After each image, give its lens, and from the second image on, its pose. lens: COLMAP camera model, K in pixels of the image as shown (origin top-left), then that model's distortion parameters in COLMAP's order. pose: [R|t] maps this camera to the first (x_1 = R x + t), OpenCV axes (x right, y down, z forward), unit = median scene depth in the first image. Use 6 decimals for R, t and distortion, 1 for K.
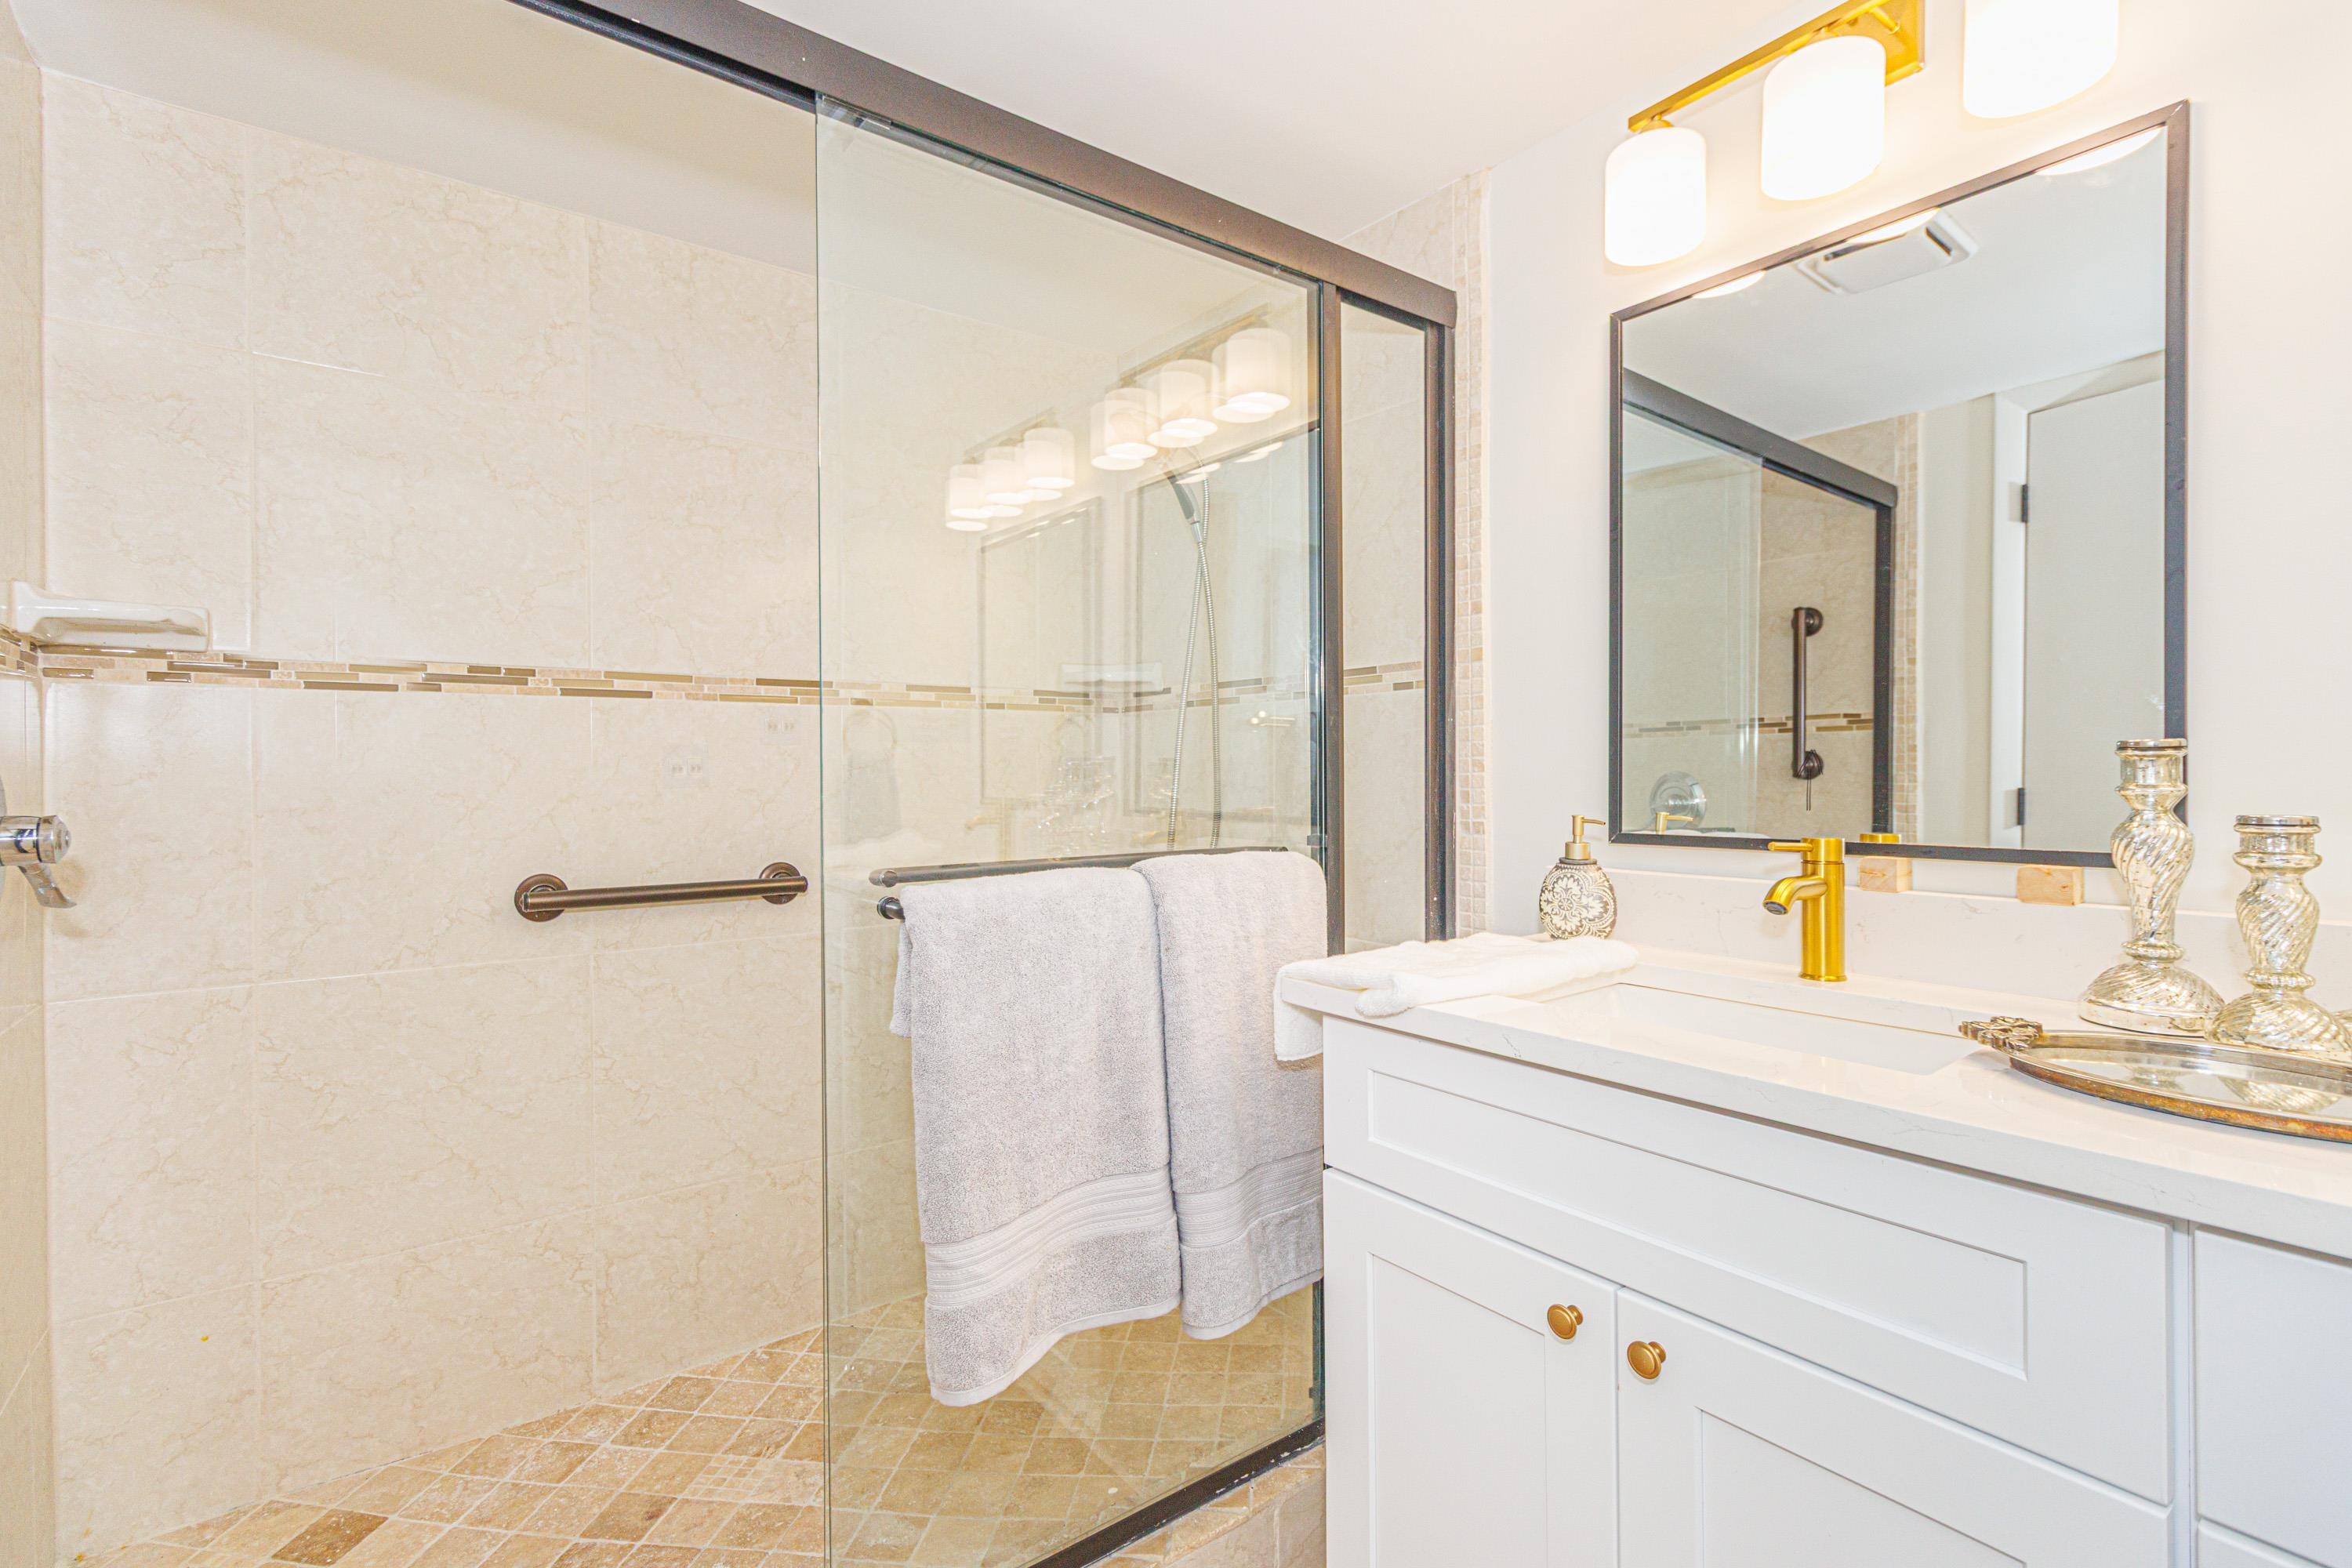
lens RADIAL K [[1084.6, 0, 1172.1], [0, 1084.6, 776.8], [0, 0, 1]] dist [0.001540, 0.001099]
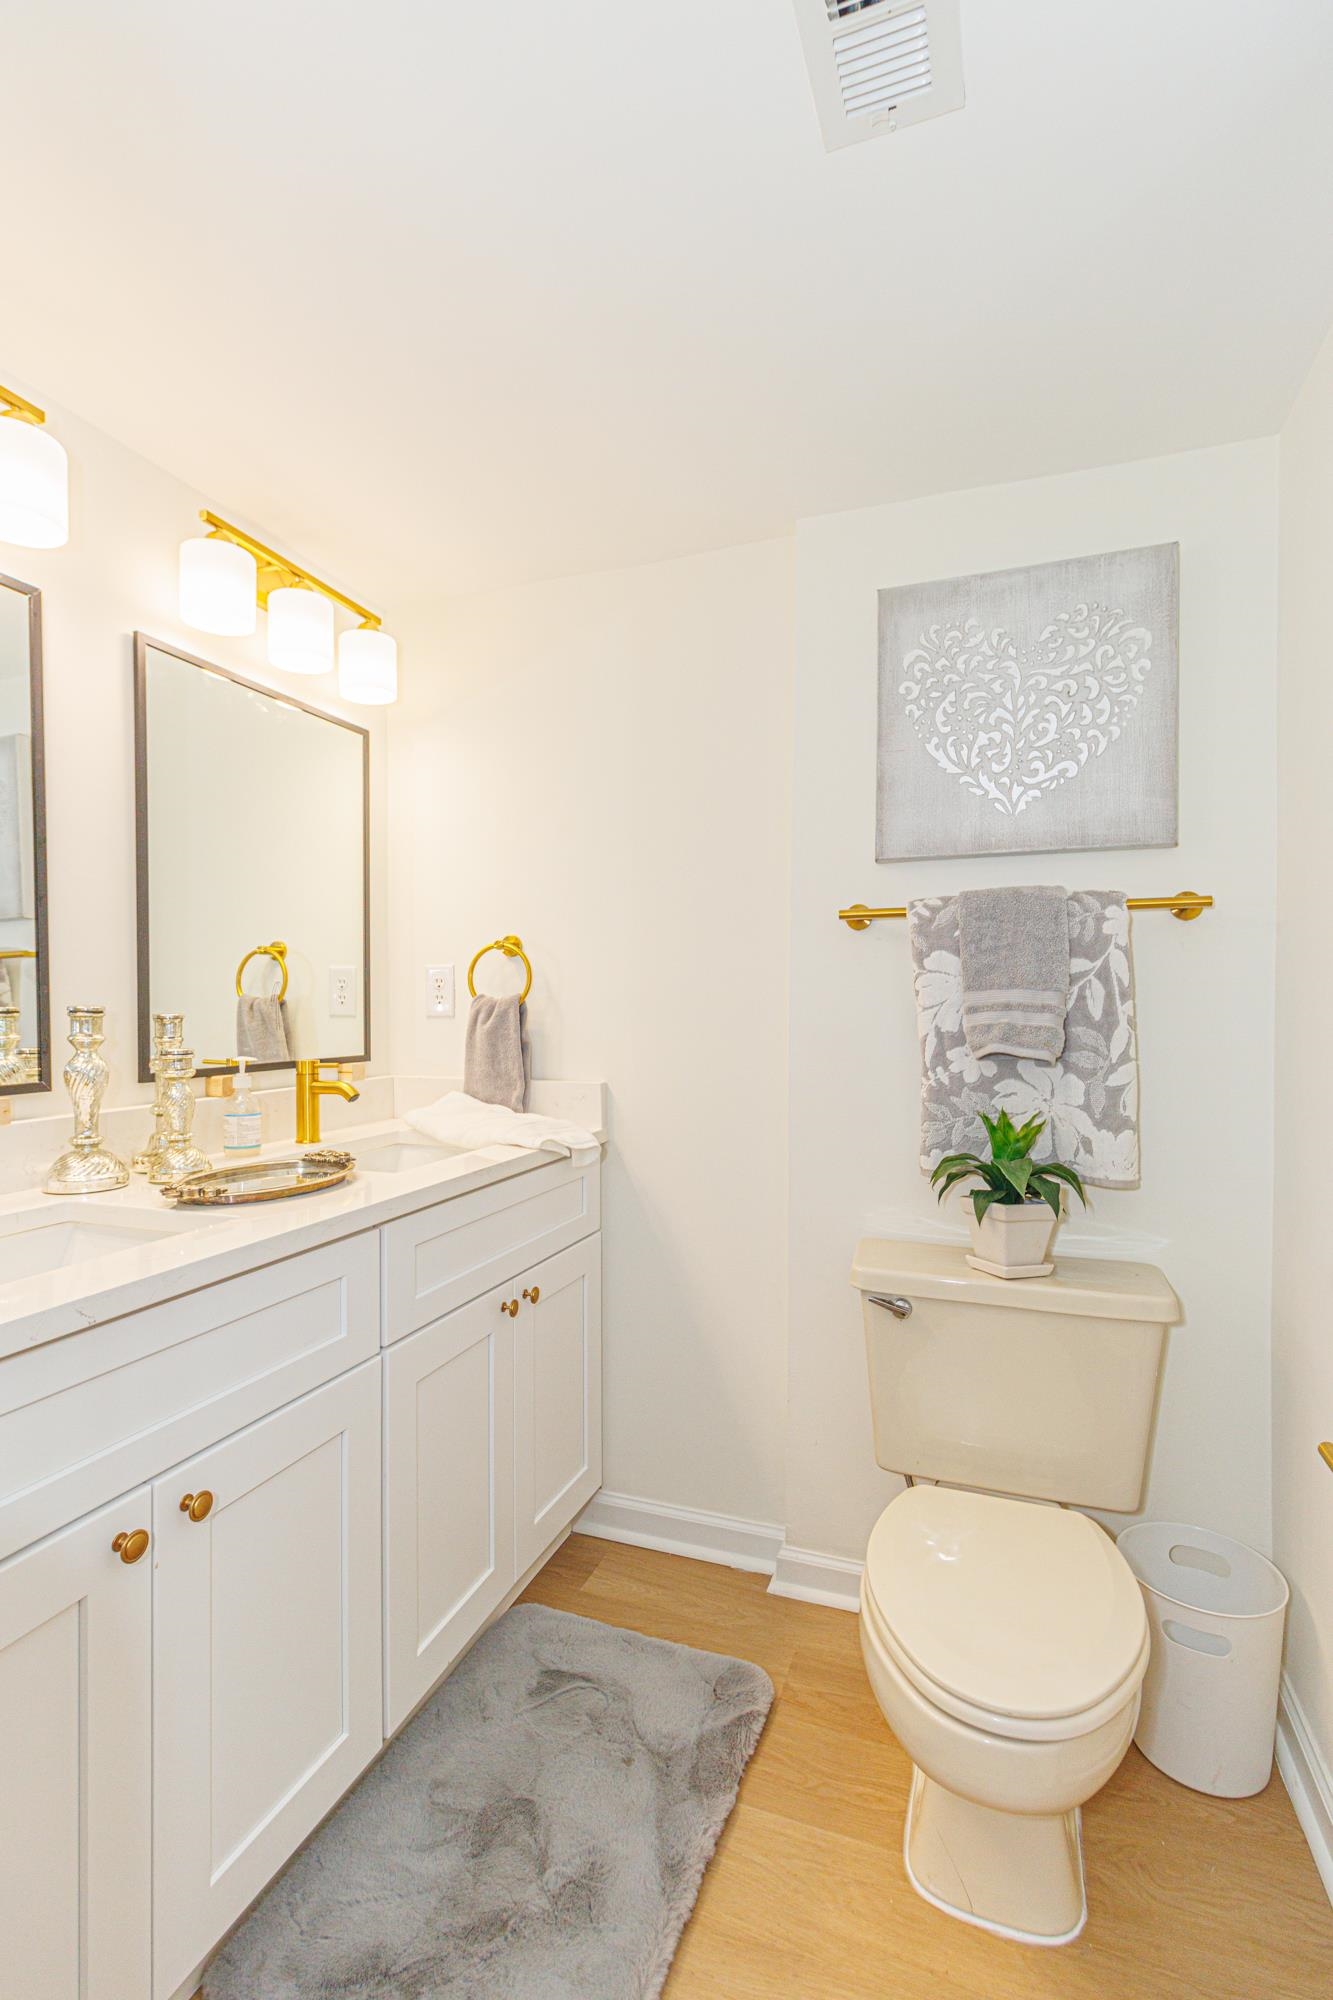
lens RADIAL K [[913.8, 0, 667.5], [0, 913.8, 1006.4], [0, 0, 1]] dist [0.000842, 0.000710]
pose [[-0.536931, 0.003828, 0.843617, -0.659663], [0.008328, 0.999965, 0.000763, -0.027060], [-0.843585, 0.007435, -0.536945, 0.993422]]
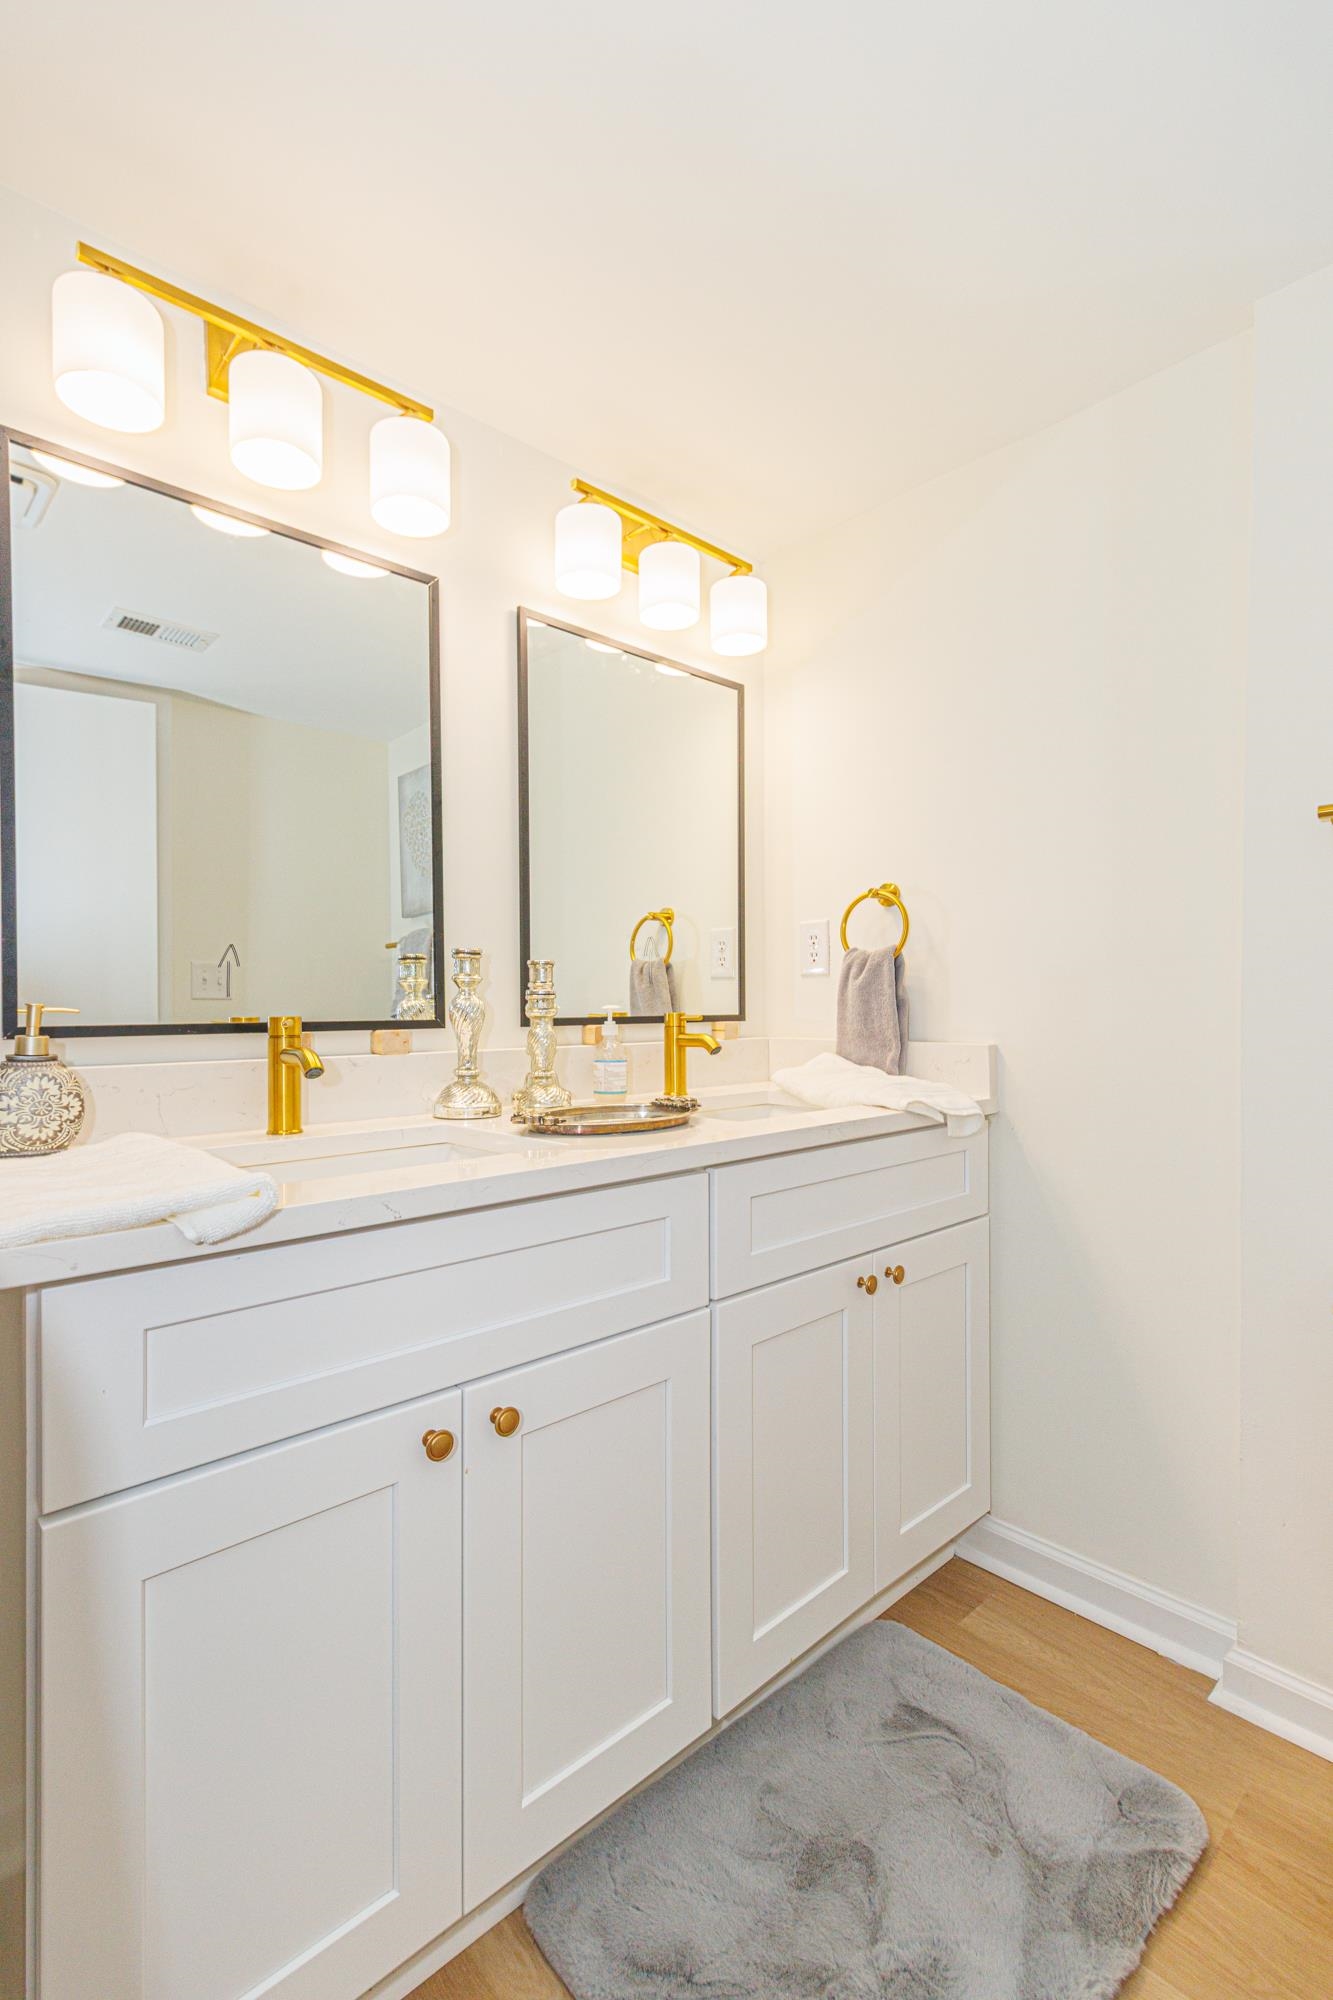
lens RADIAL K [[913.8, 0, 667.5], [0, 913.8, 1006.4], [0, 0, 1]] dist [0.000842, 0.000710]
pose [[-0.101116, 0.002908, 0.994870, -0.552168], [0.010439, 0.999944, -0.001861, 0.063062], [-0.994820, 0.010197, -0.101140, 0.825639]]
